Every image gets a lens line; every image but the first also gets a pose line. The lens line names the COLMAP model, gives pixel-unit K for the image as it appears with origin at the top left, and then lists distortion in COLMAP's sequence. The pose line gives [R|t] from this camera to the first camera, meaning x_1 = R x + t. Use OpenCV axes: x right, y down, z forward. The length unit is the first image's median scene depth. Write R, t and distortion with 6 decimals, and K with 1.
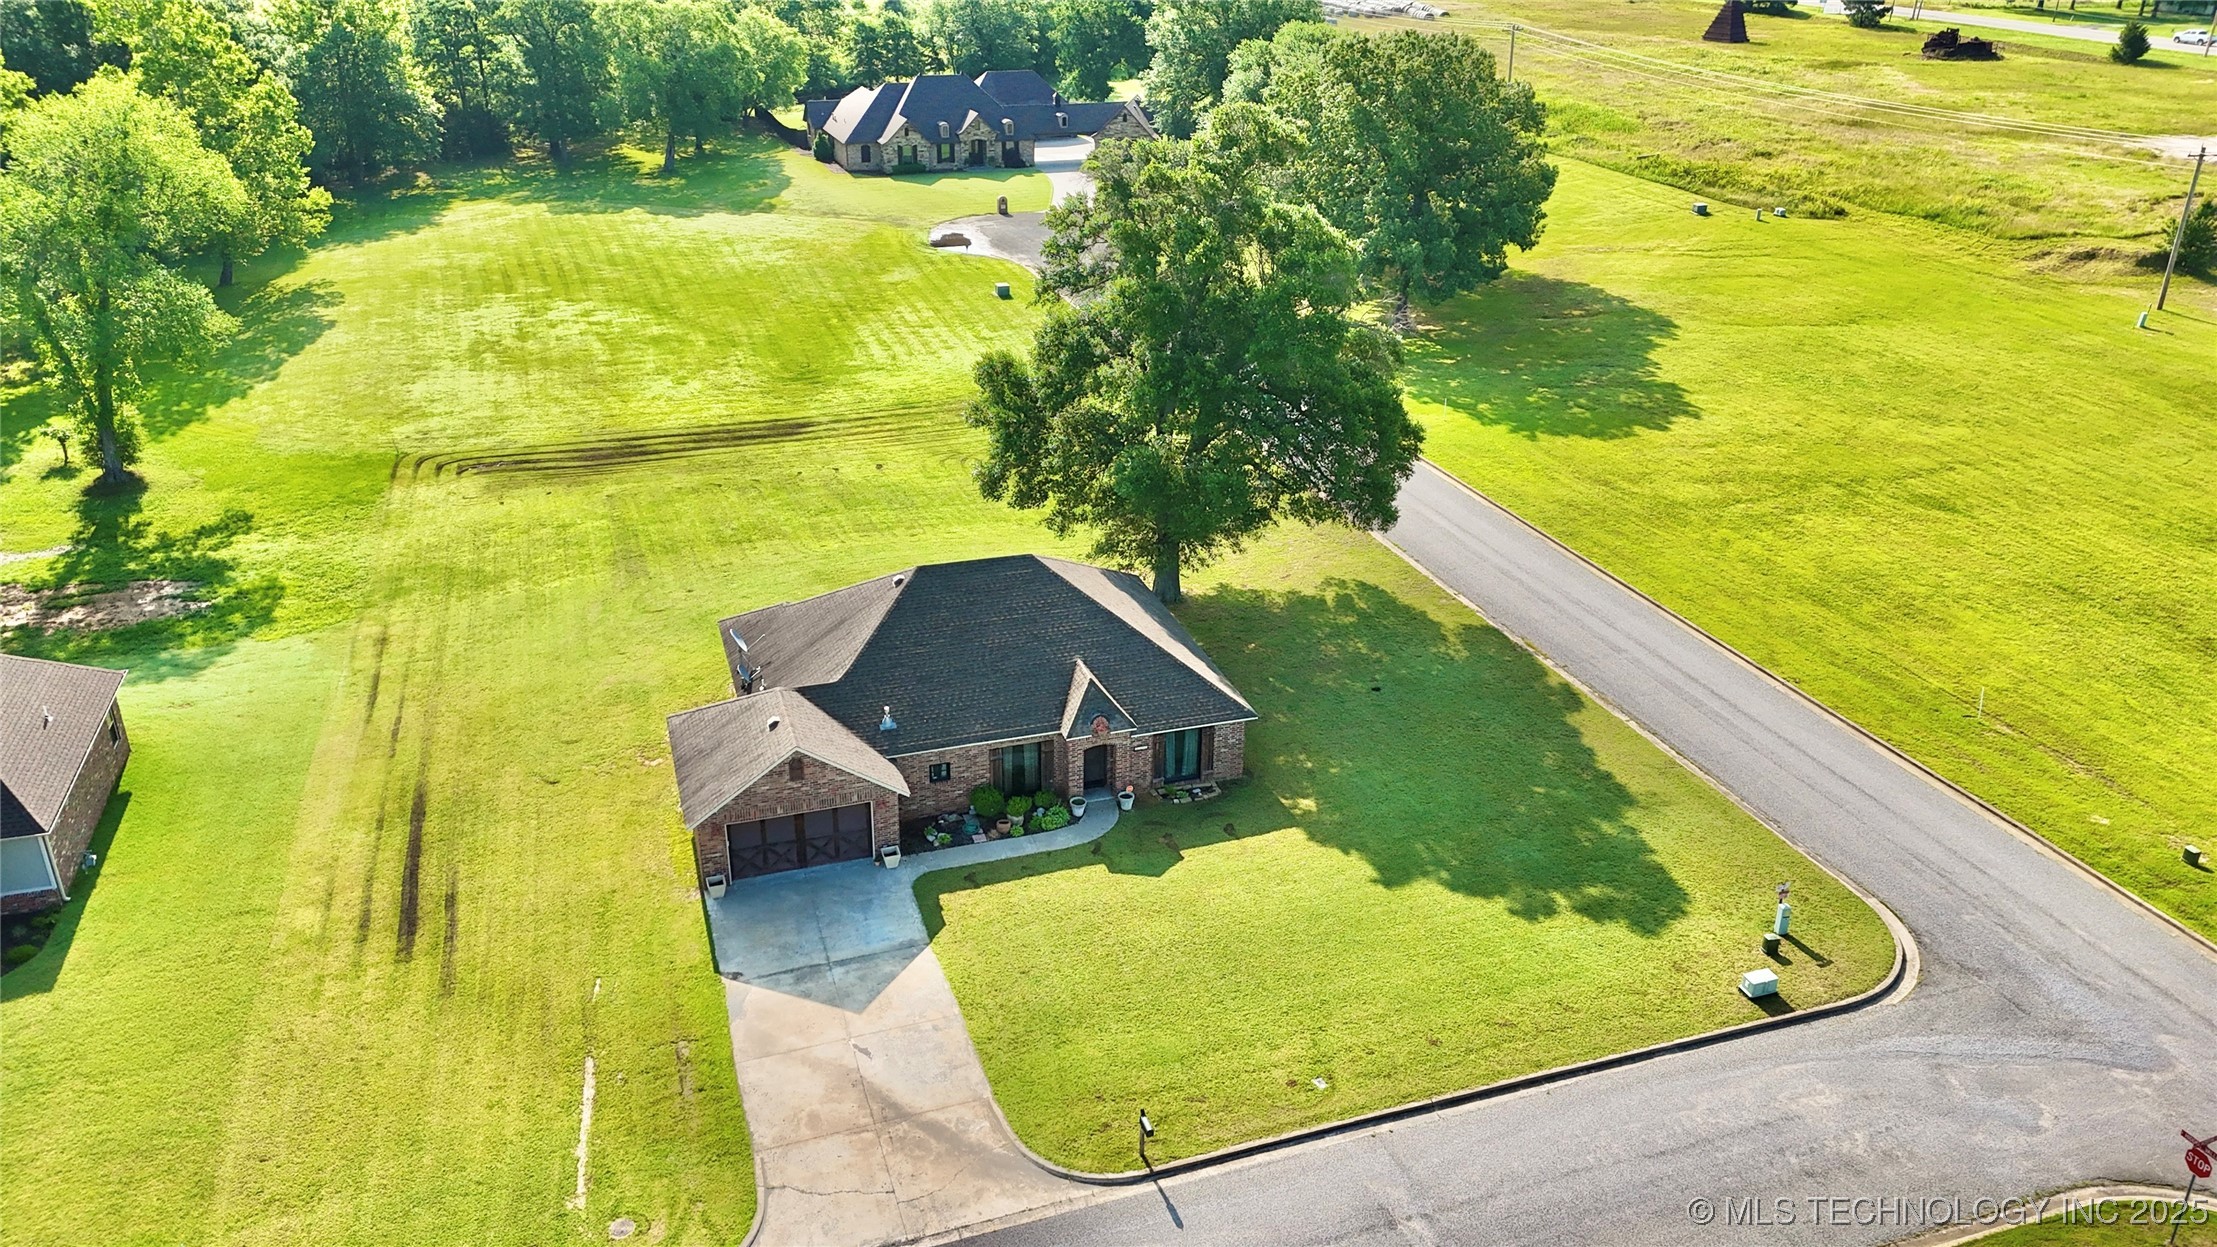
lens RADIAL K [[1587.5, 0, 1129.1], [0, 1587.5, 618.2], [0, 0, 1]] dist [0.128752, -0.170397]
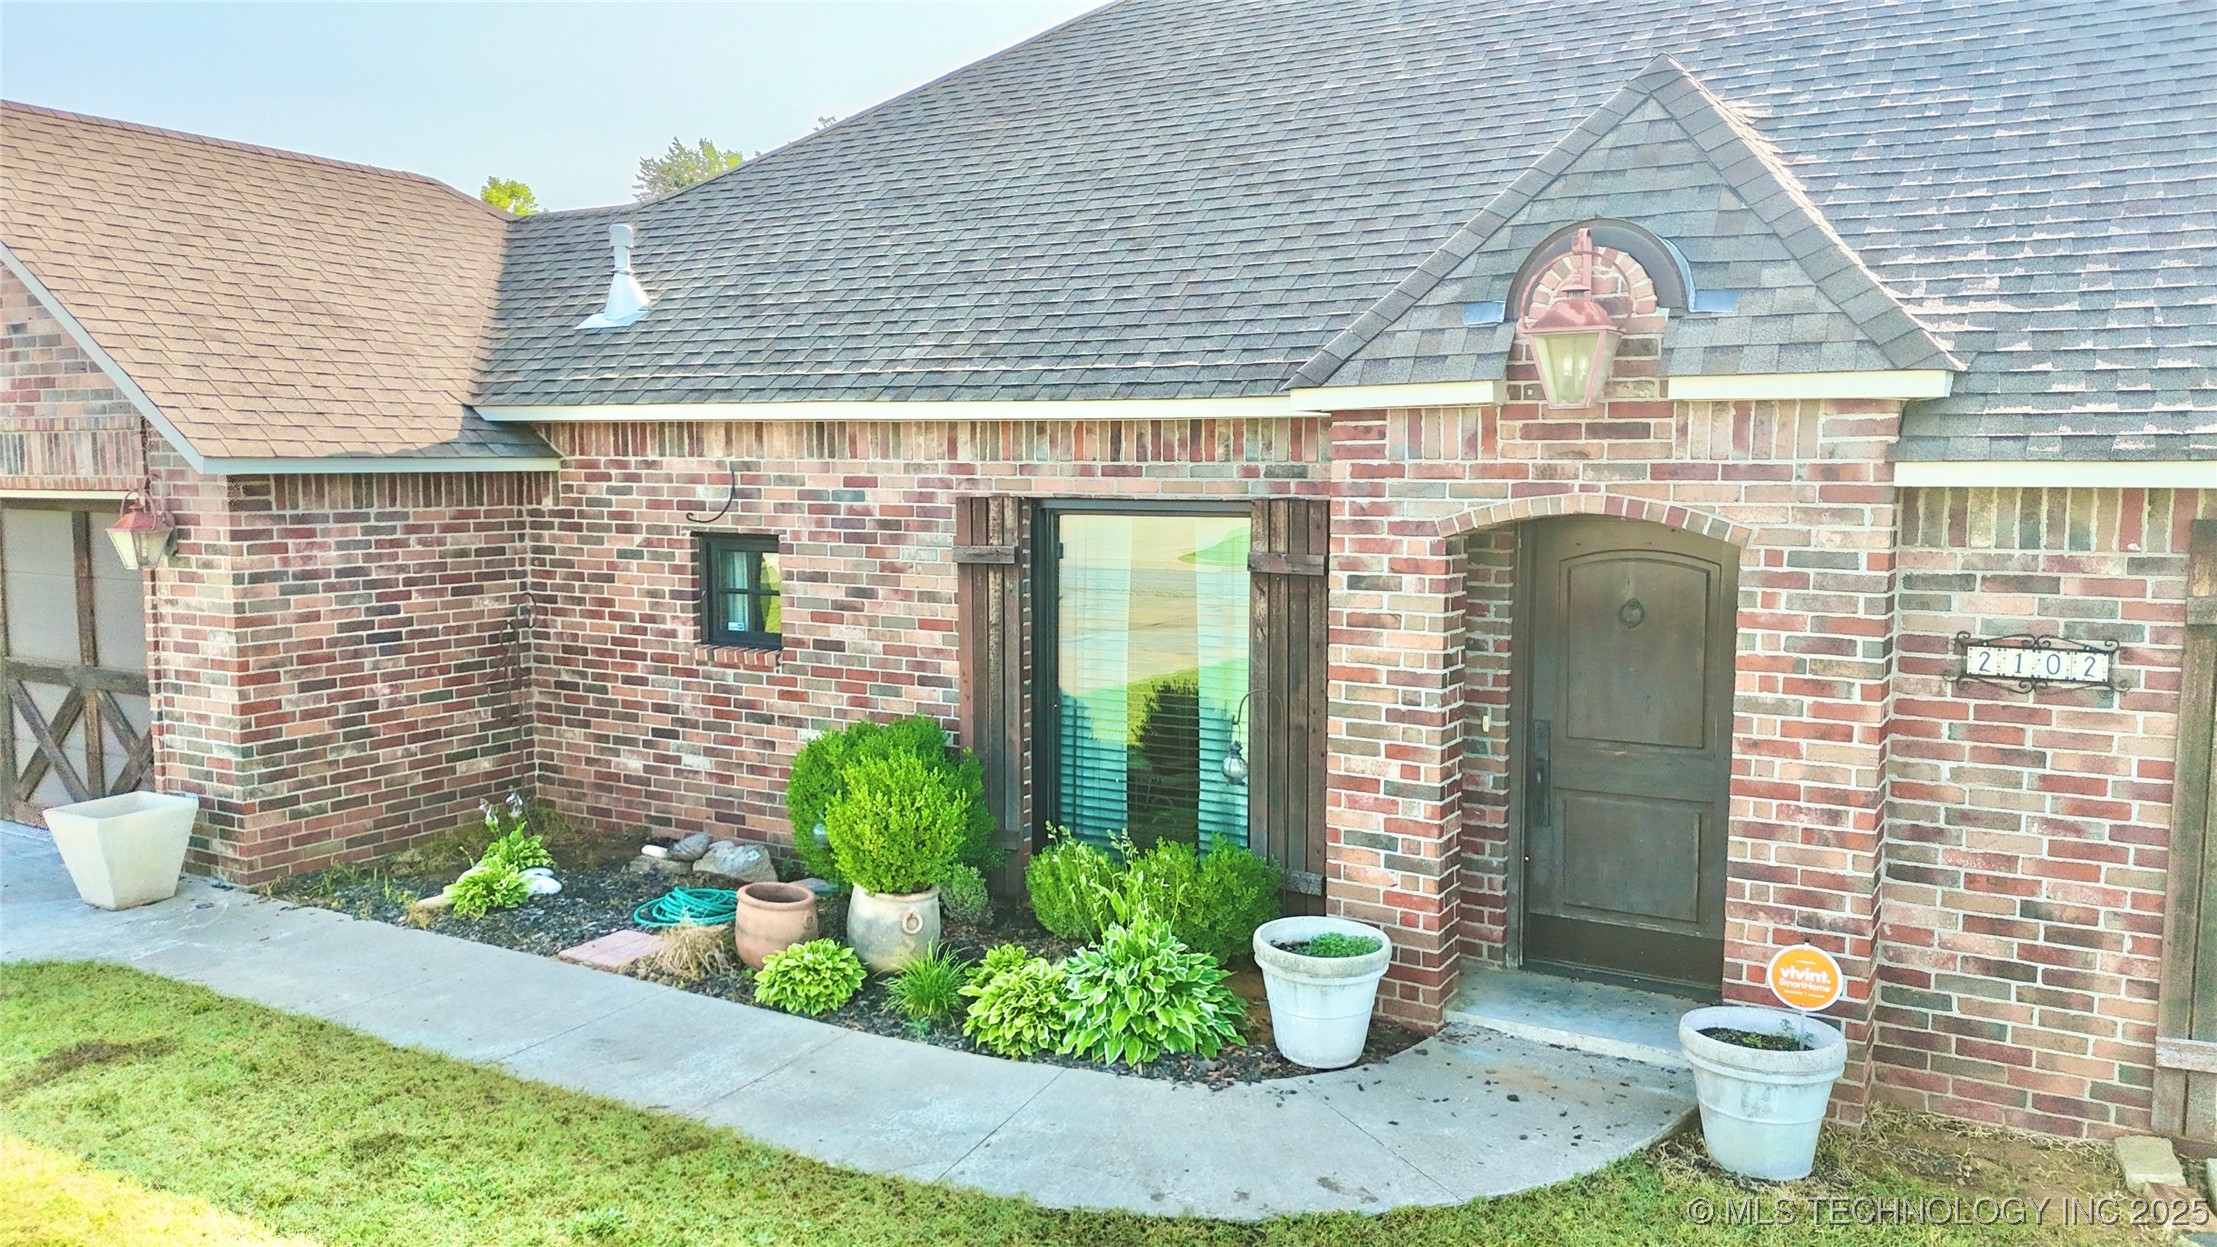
lens RADIAL K [[1610.4, 0, 1108.5], [0, 1610.4, 623.5], [0, 0, 1]] dist [0.084850, -0.092834]
pose [[0.657247, 0.060966, -0.751206, 0.051473], [-0.310041, 0.930351, -0.195757, 0.125804], [0.686951, 0.361565, 0.630372, 0.925342]]
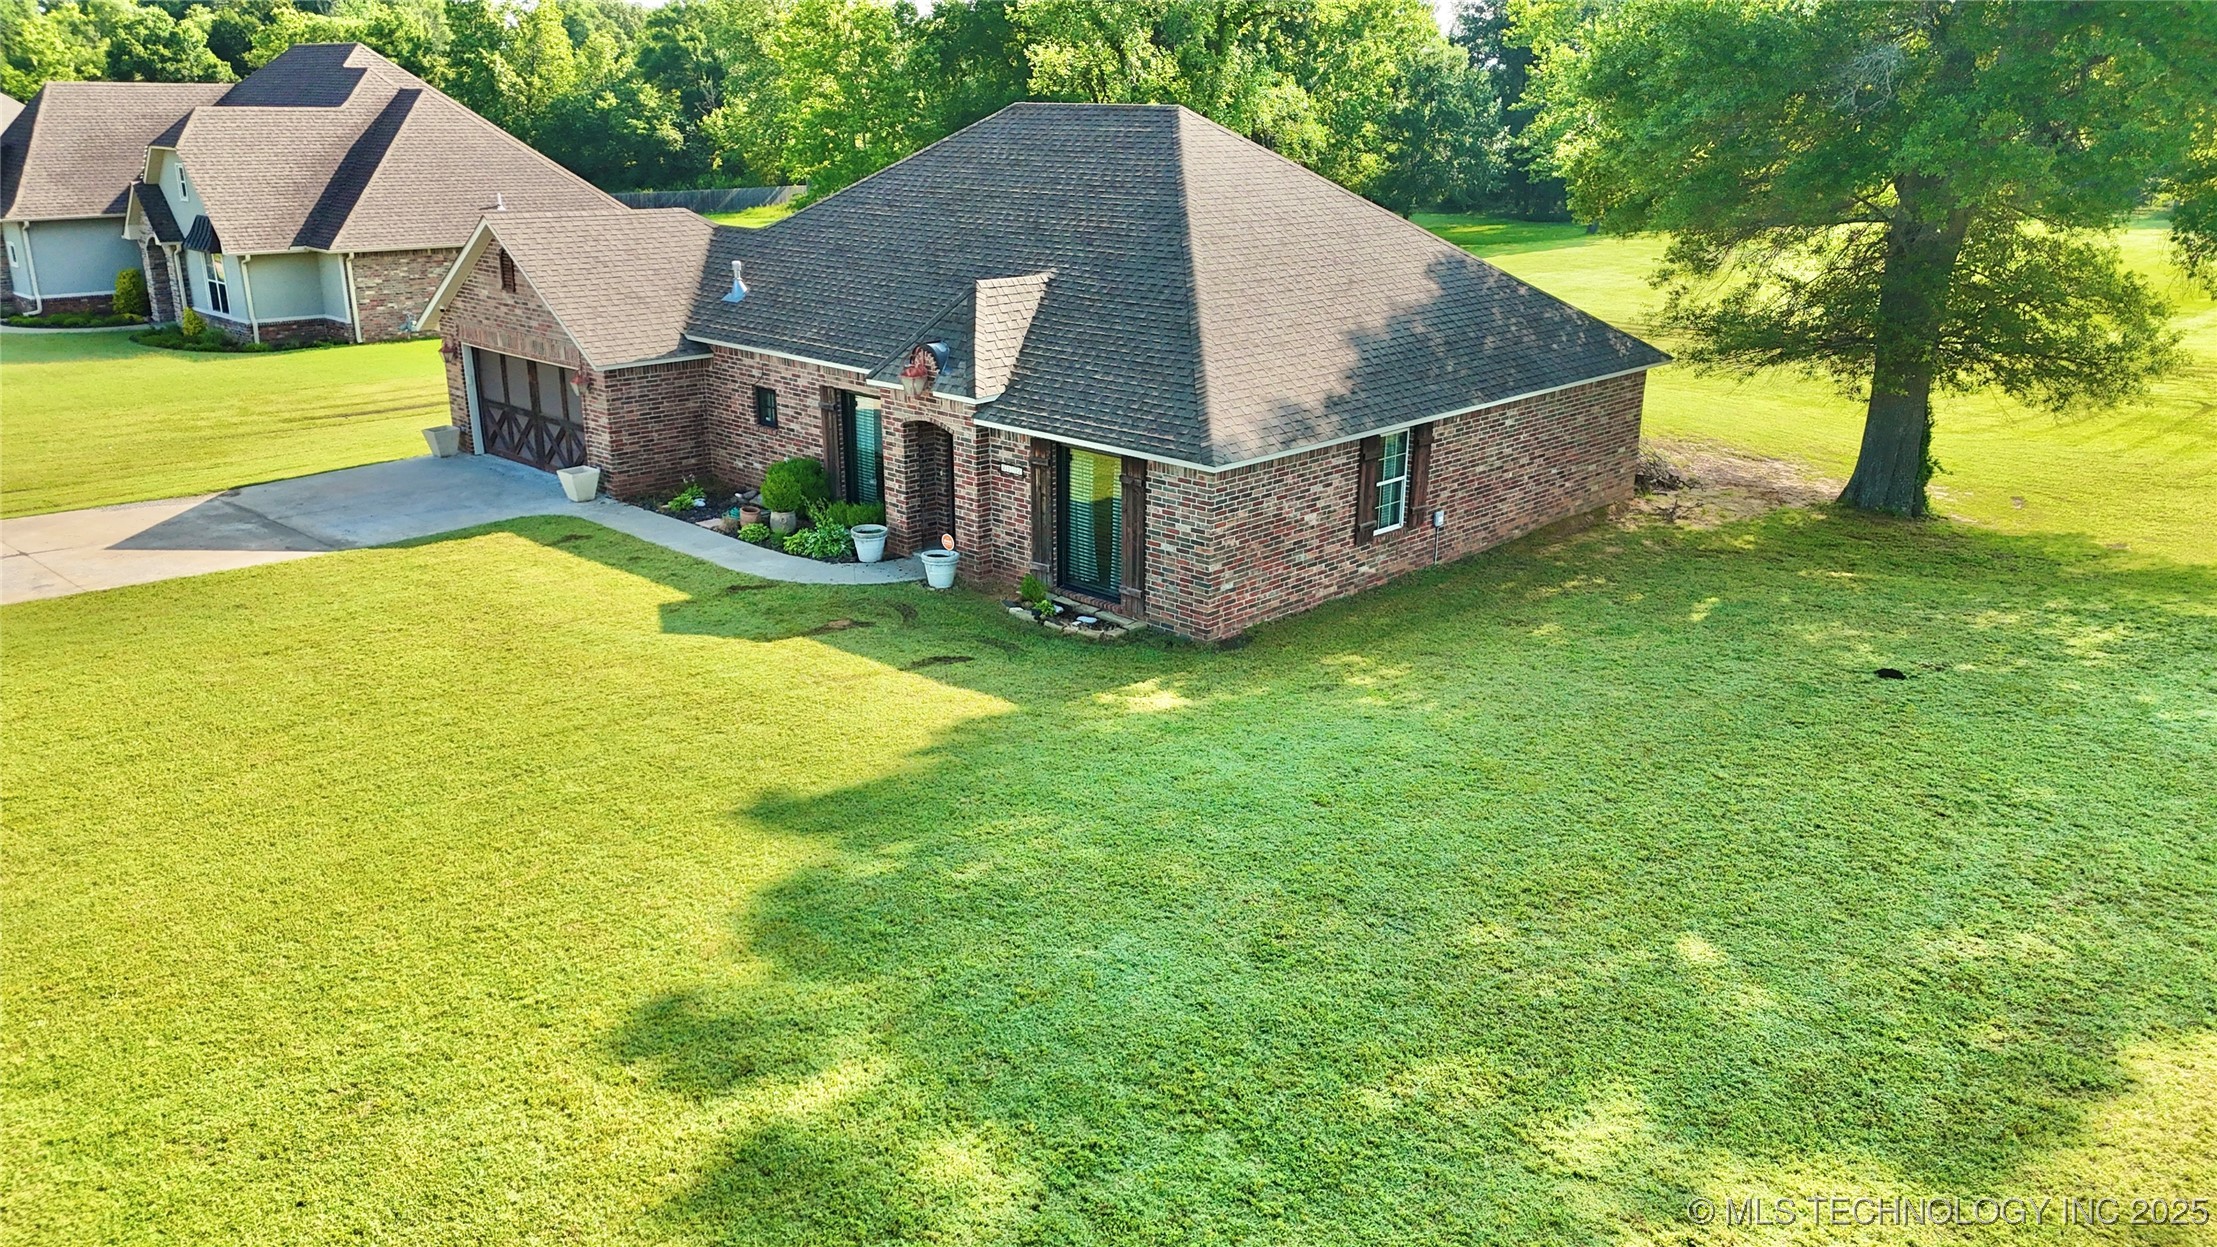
lens RADIAL K [[1610.4, 0, 1108.5], [0, 1610.4, 623.5], [0, 0, 1]] dist [0.084850, -0.092834]
pose [[0.466423, 0.258992, -0.845797, 0.416807], [-0.373325, 0.924482, 0.077212, 0.080472], [0.801921, 0.279744, 0.527888, 0.837944]]
